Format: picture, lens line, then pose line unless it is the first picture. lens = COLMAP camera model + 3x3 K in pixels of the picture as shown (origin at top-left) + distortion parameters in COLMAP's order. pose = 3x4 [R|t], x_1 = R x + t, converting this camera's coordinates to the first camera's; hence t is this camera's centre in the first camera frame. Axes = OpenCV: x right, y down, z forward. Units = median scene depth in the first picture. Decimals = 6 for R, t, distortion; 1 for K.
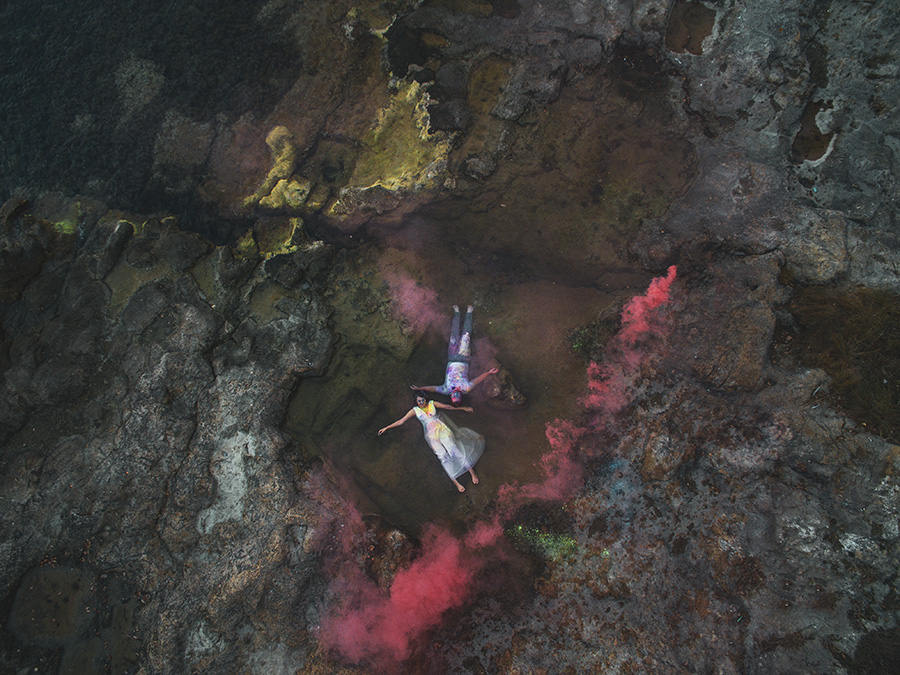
lens RADIAL K [[519.9, 0, 450.0], [0, 519.9, 337.5], [0, 0, 1]] dist [-0.120643, 0.089739]
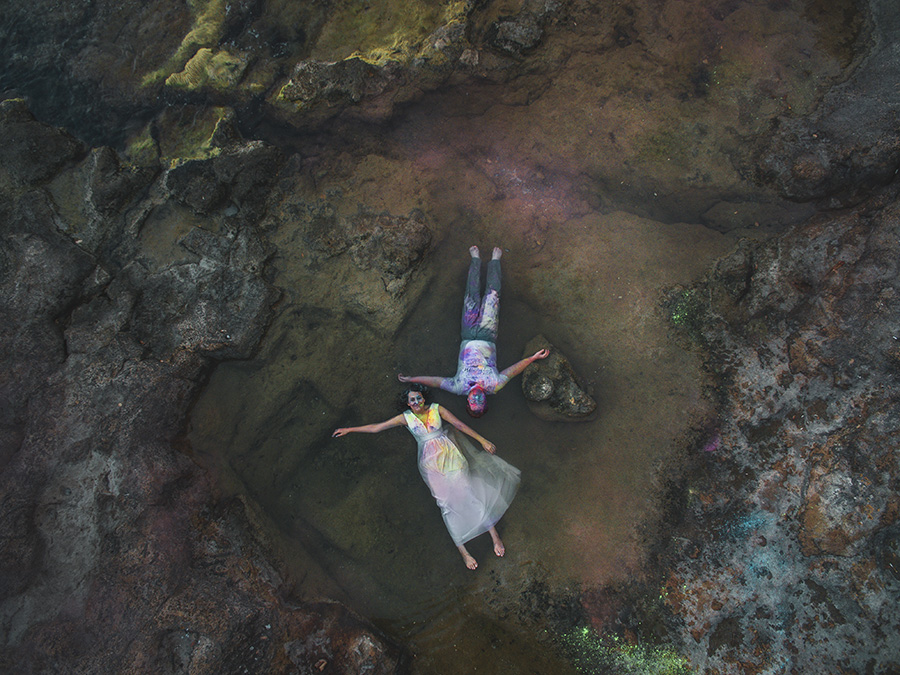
lens RADIAL K [[519.9, 0, 450.0], [0, 519.9, 337.5], [0, 0, 1]] dist [-0.120643, 0.089739]
pose [[0.999793, 0.020329, -0.000932, -0.017593], [-0.020330, 0.999792, -0.001399, 0.046528], [0.000903, 0.001418, 0.999999, 0.409916]]
